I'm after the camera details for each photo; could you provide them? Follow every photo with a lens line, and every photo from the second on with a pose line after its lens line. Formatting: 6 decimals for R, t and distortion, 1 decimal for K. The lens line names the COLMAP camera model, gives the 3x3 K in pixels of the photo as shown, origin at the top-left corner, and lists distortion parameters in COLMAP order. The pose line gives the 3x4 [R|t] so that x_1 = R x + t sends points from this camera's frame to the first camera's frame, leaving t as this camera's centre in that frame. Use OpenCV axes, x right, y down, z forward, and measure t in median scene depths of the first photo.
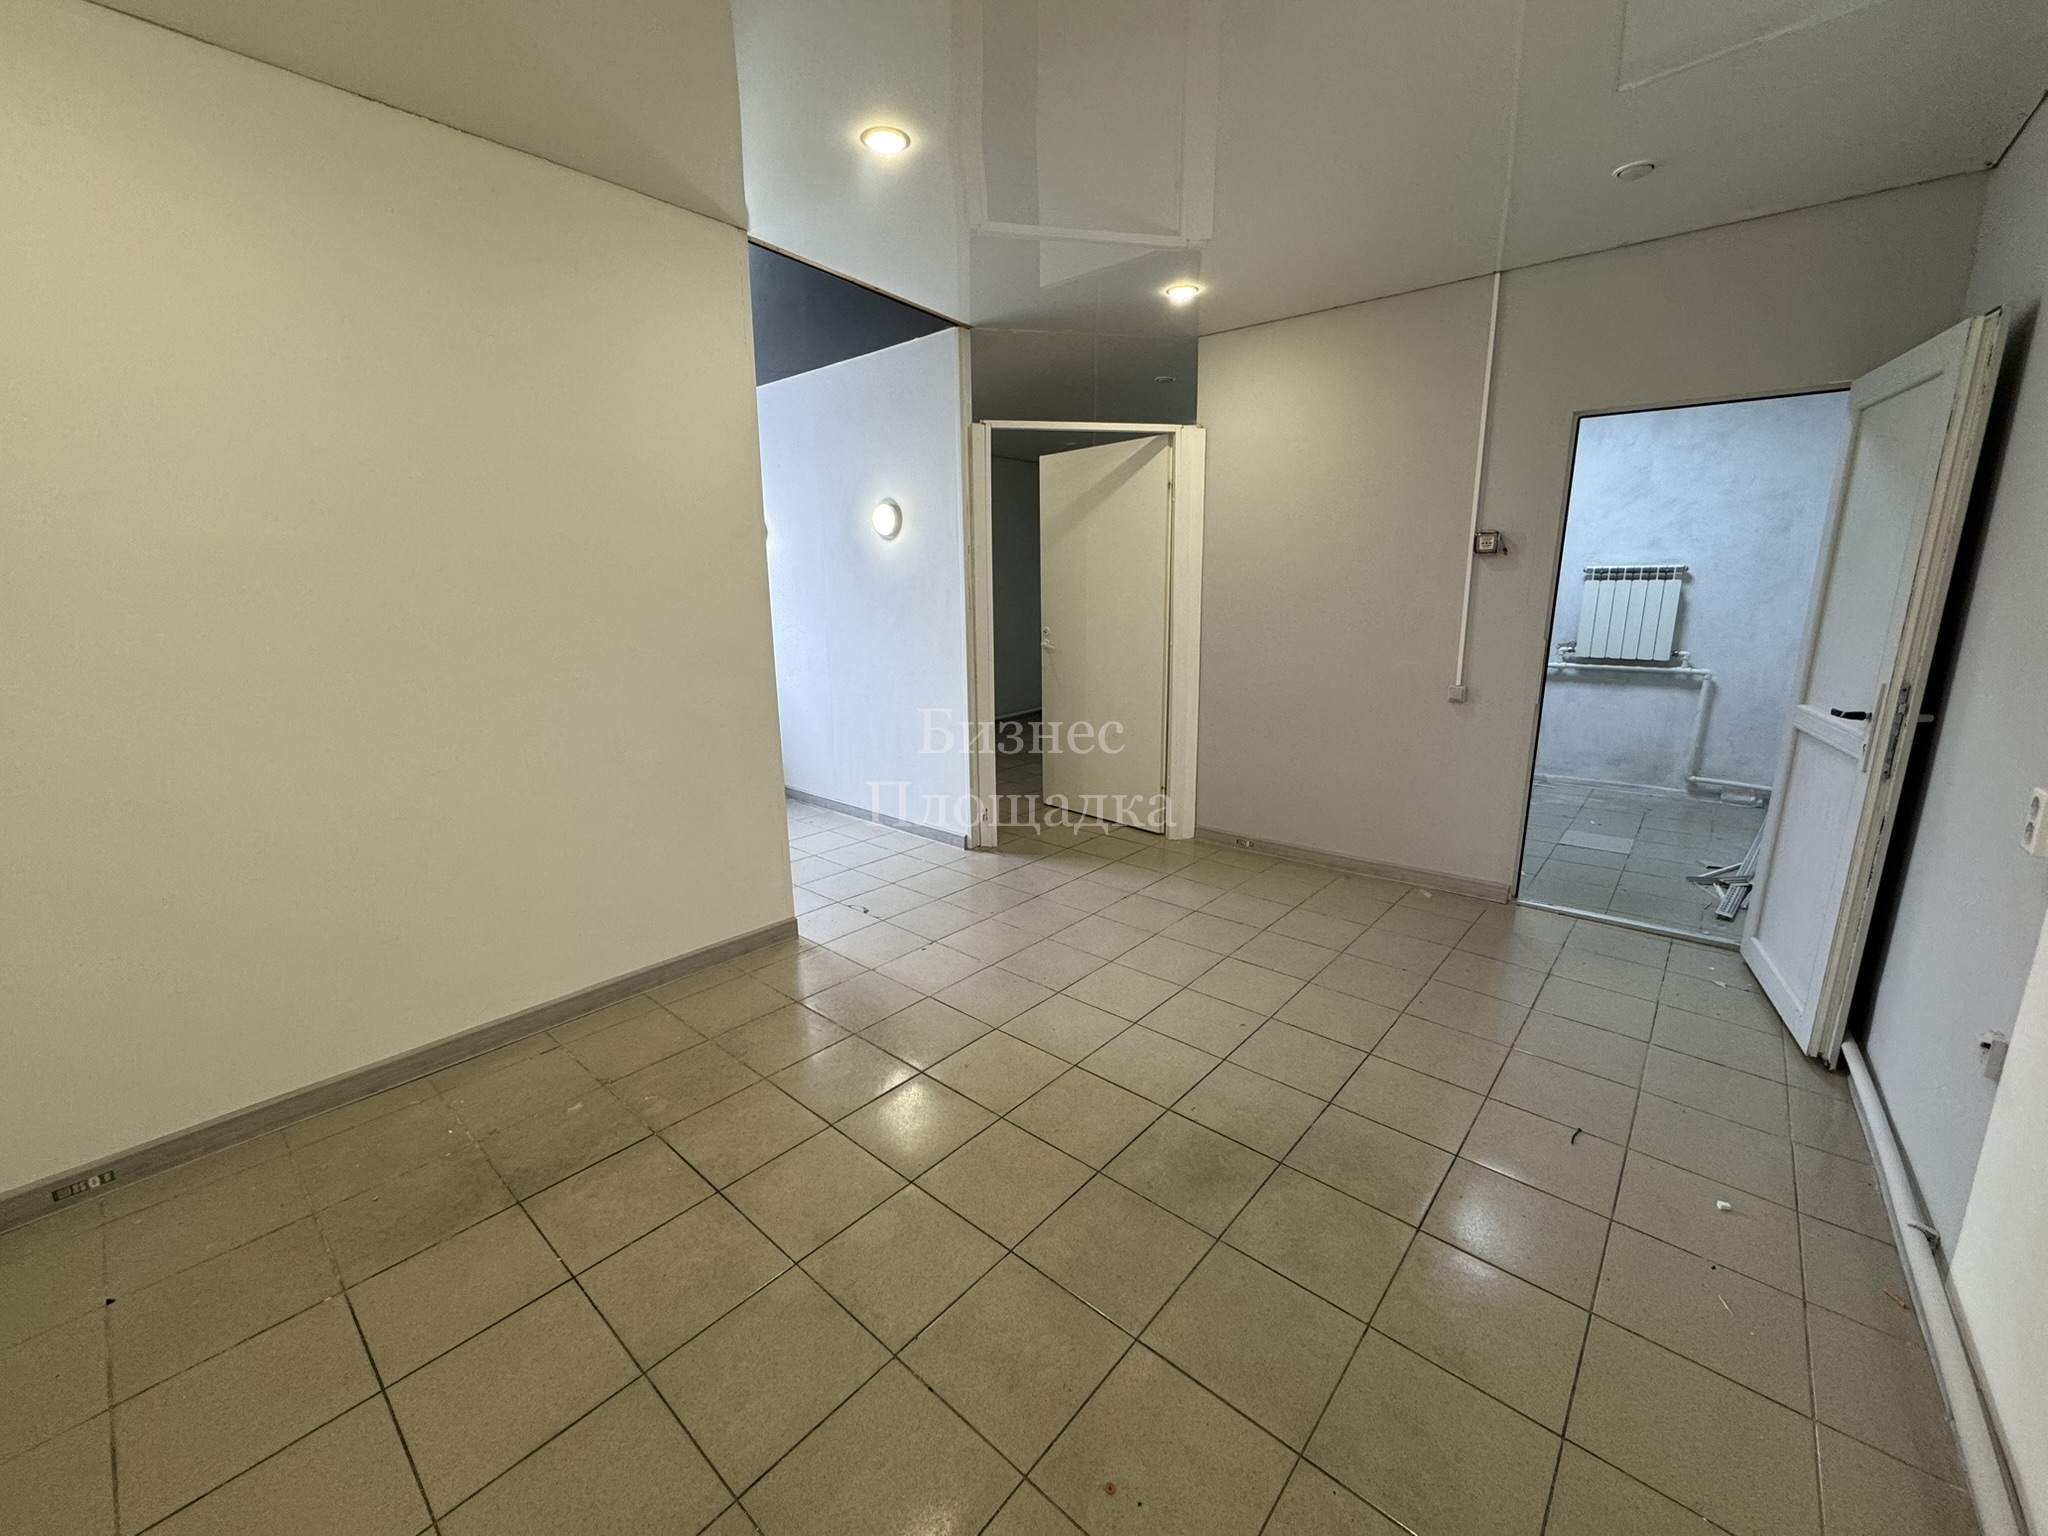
lens RADIAL K [[813.0, 0, 1026.6], [0, 813.0, 764.1], [0, 0, 1]] dist [-0.002128, 0.000440]
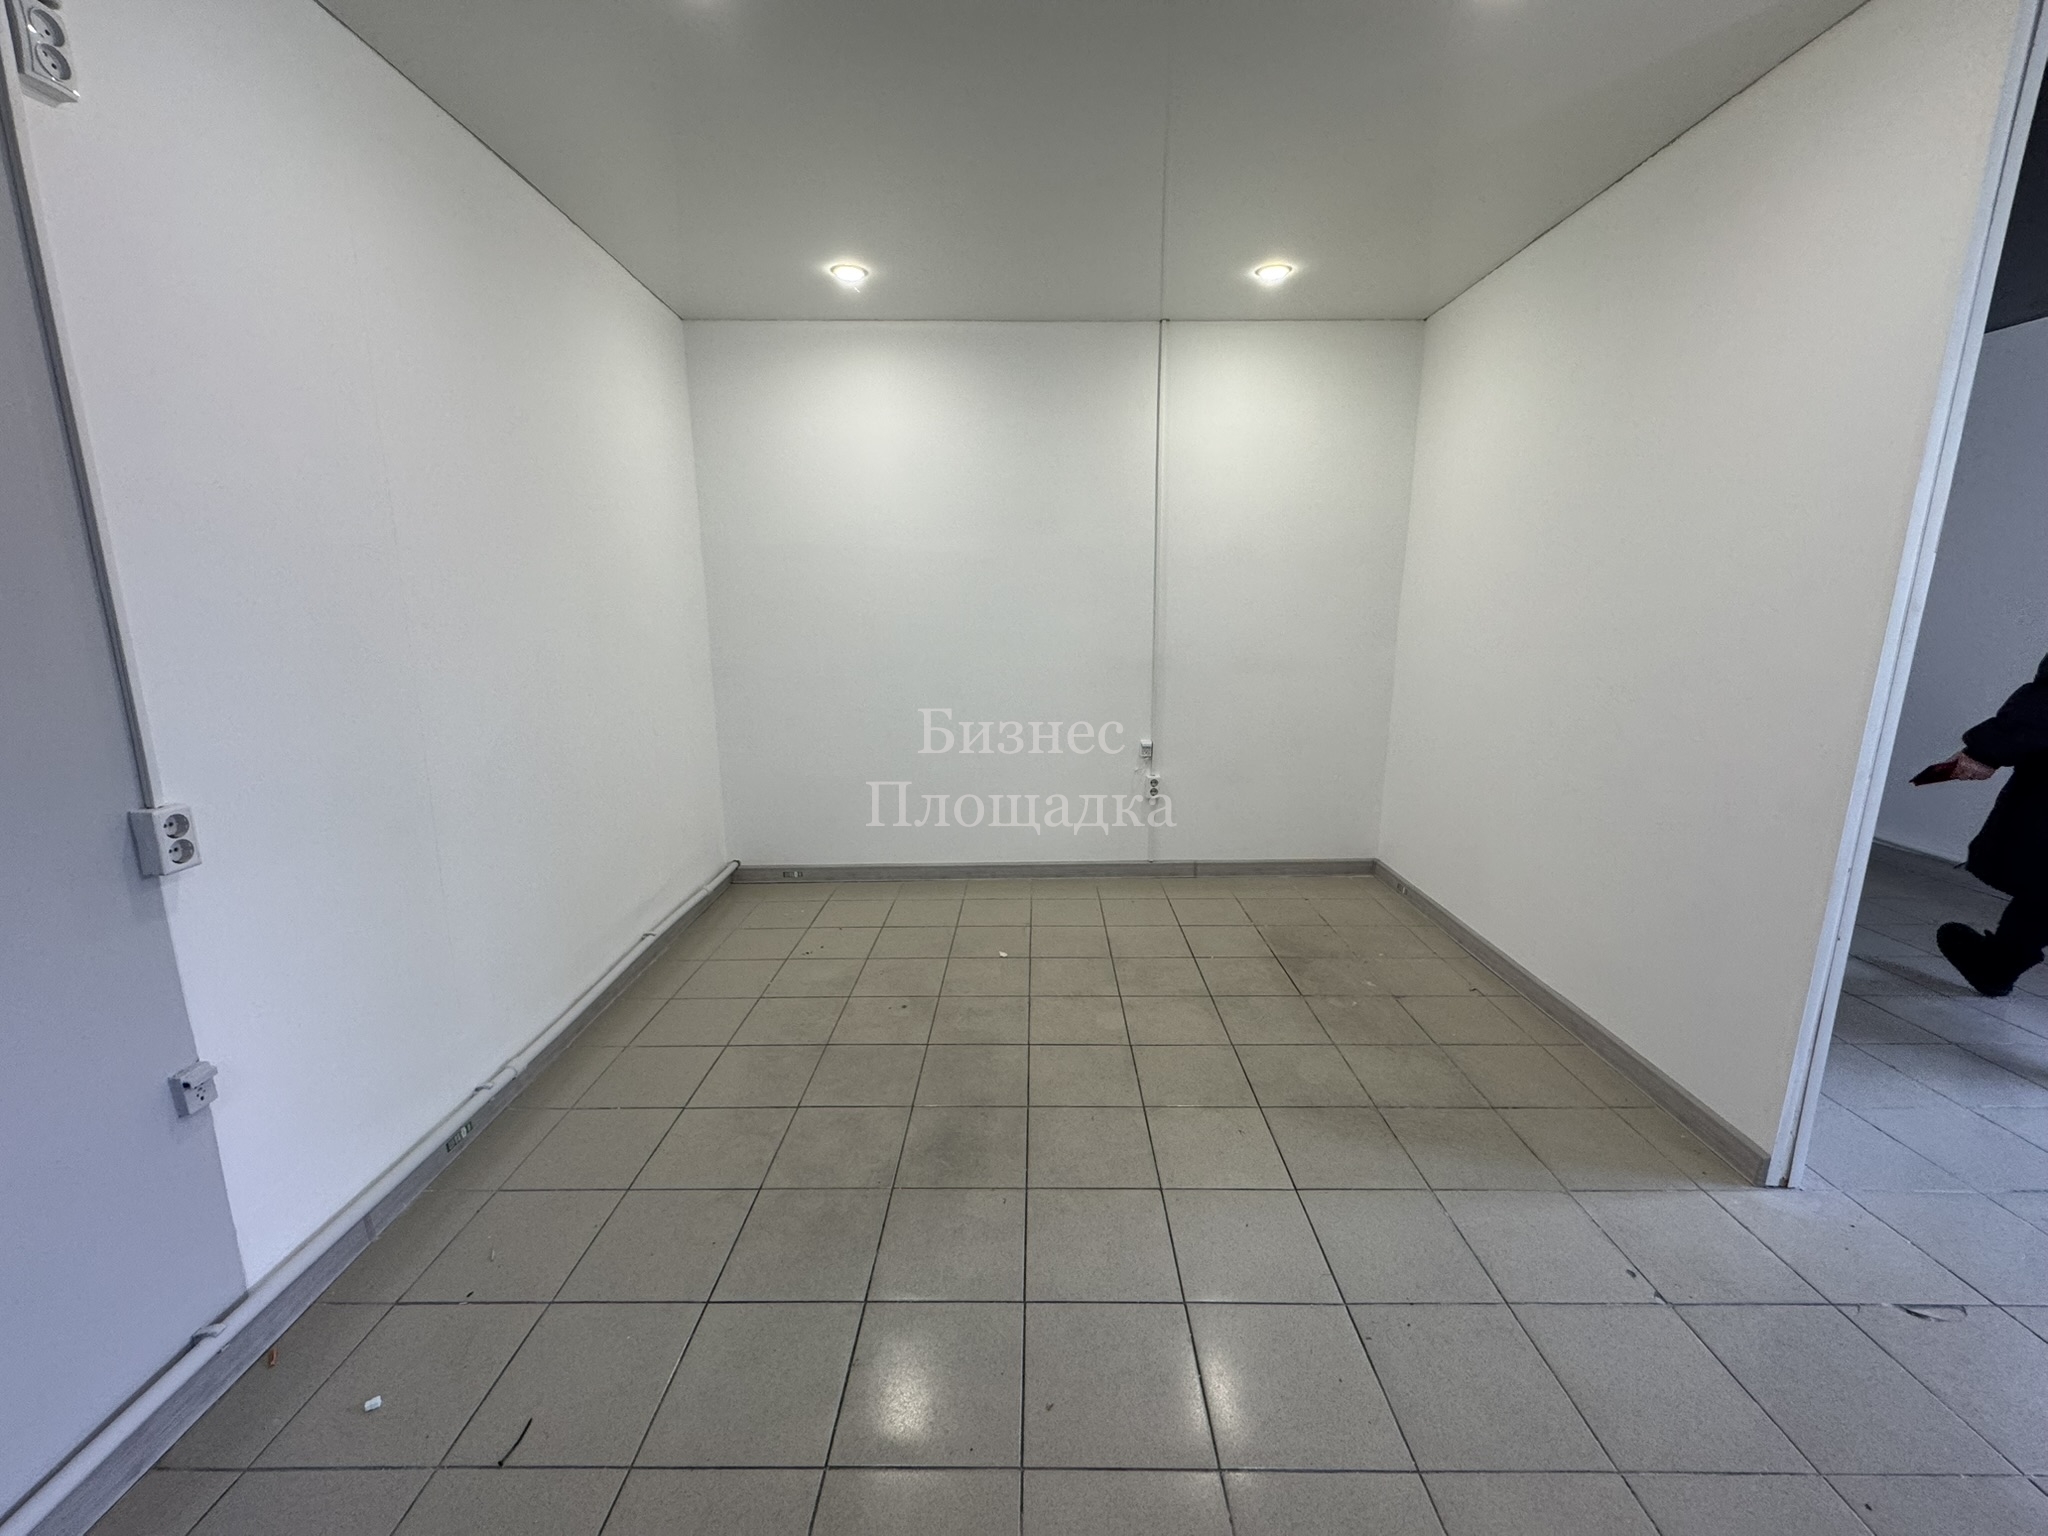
lens RADIAL K [[813.0, 0, 1023.7], [0, 813.0, 772.7], [0, 0, 1]] dist [-0.002128, 0.000440]
pose [[-0.766594, 0.143561, -0.625879, 0.546959], [-0.129052, 0.920357, 0.369173, -0.257743], [0.629031, 0.363777, -0.687013, 1.190129]]
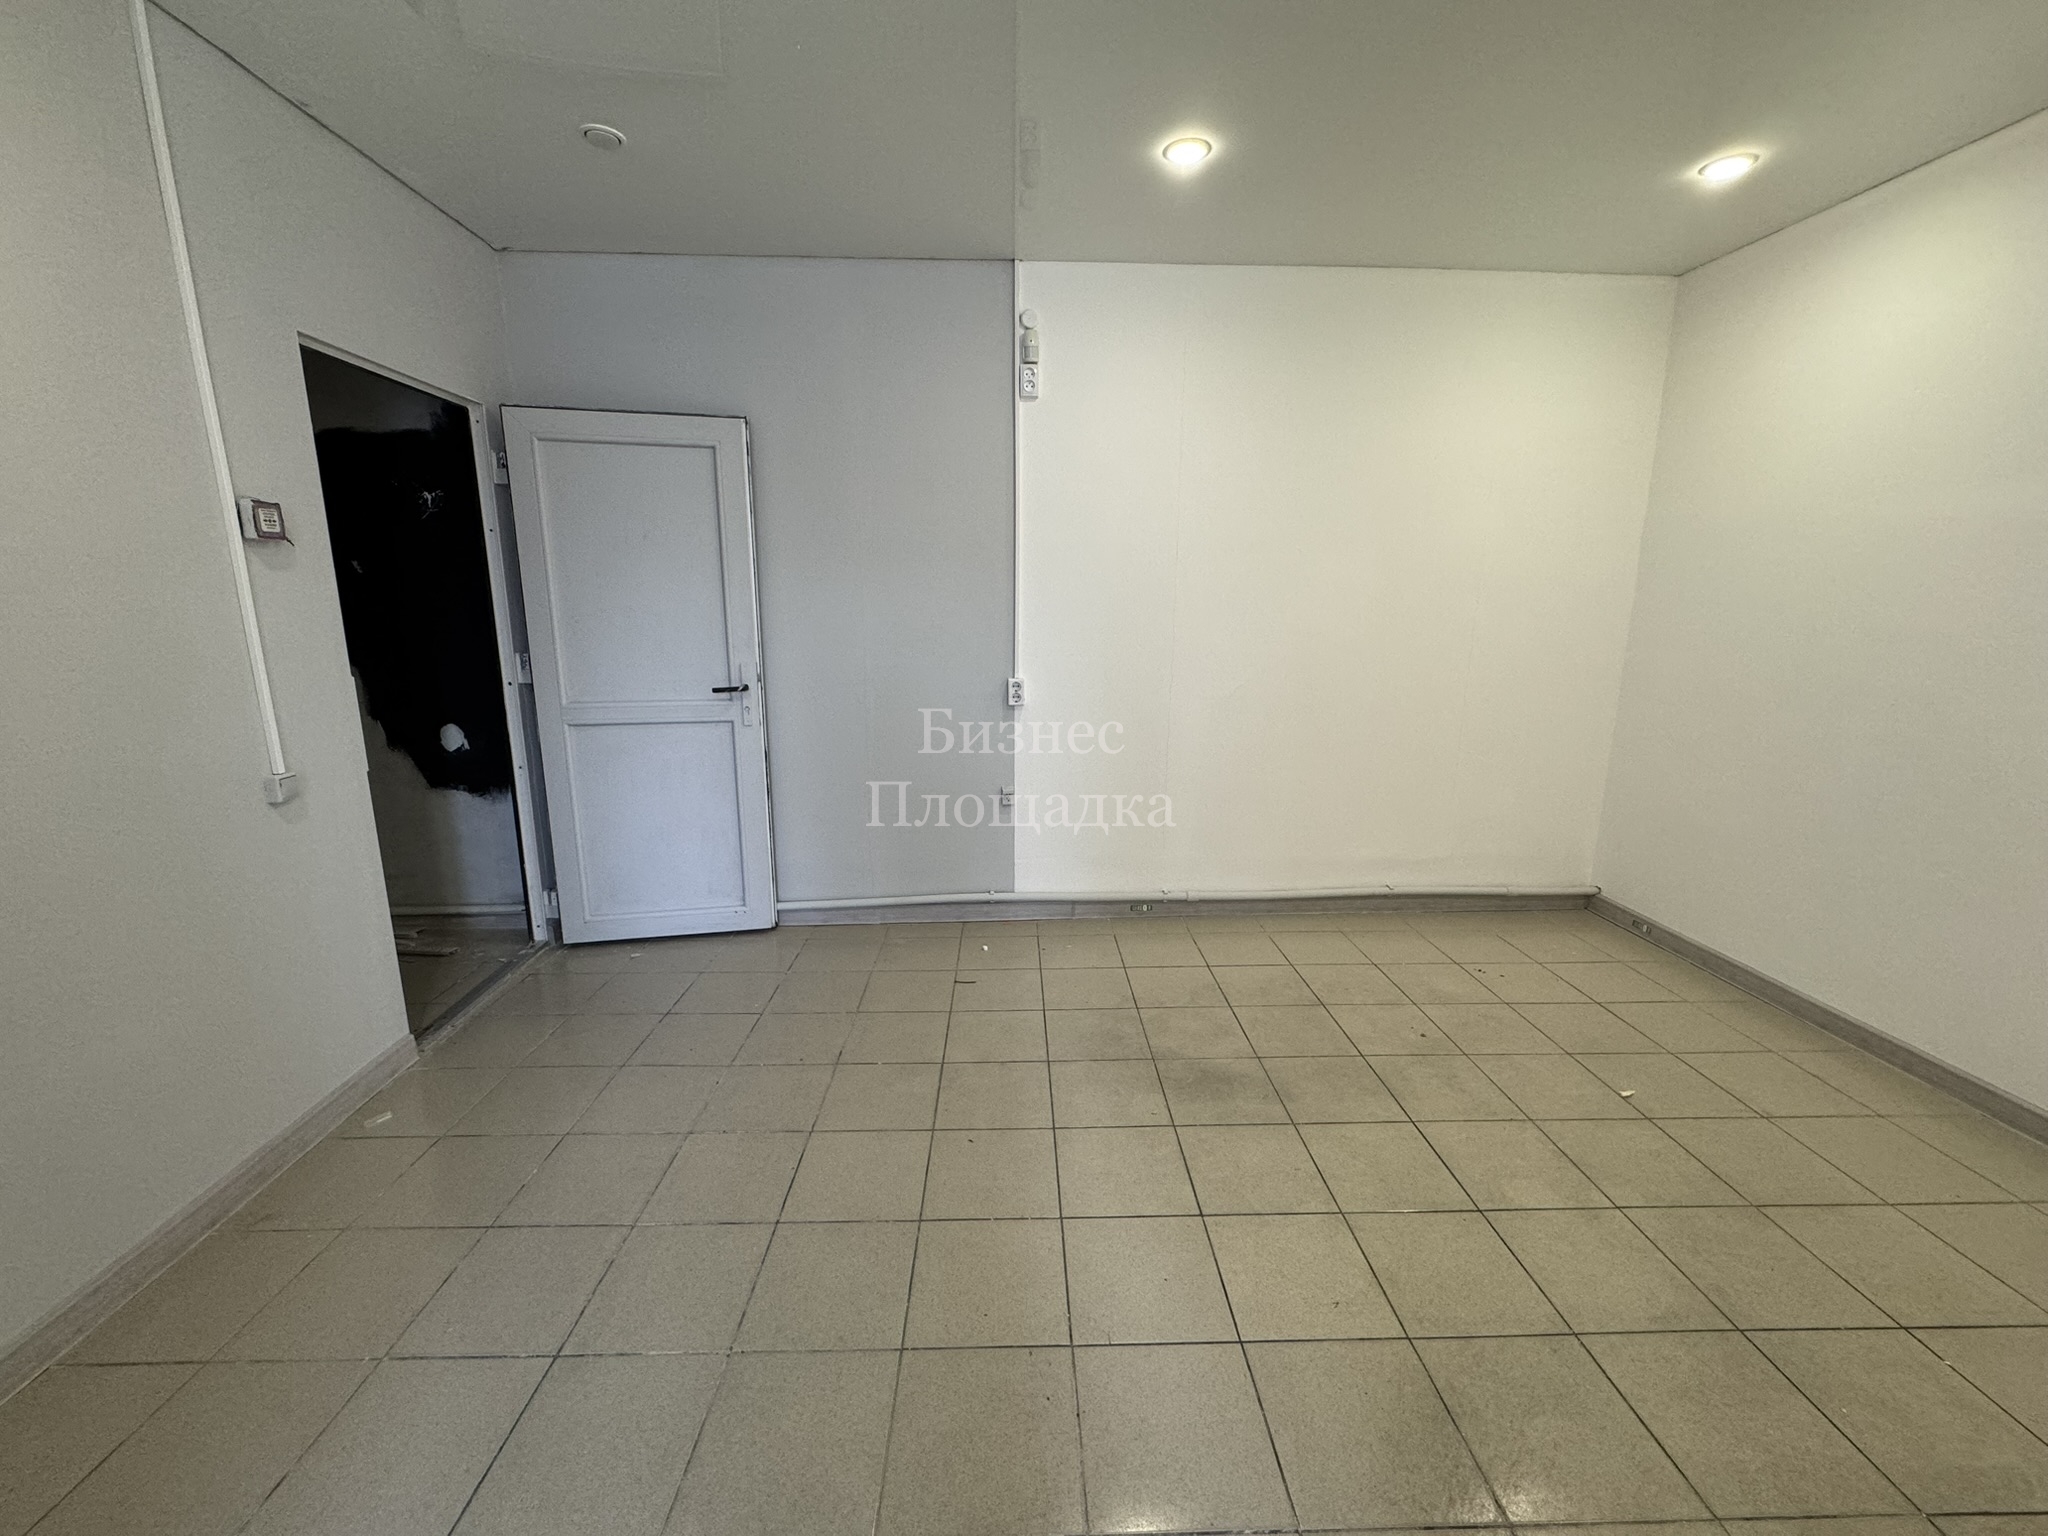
lens RADIAL K [[813.0, 0, 1028.3], [0, 813.0, 761.6], [0, 0, 1]] dist [-0.002128, 0.000440]
pose [[-0.671268, -0.144175, 0.727058, -0.293910], [0.164156, 0.927625, 0.335507, -0.279791], [-0.722809, 0.344565, -0.599017, 1.293382]]
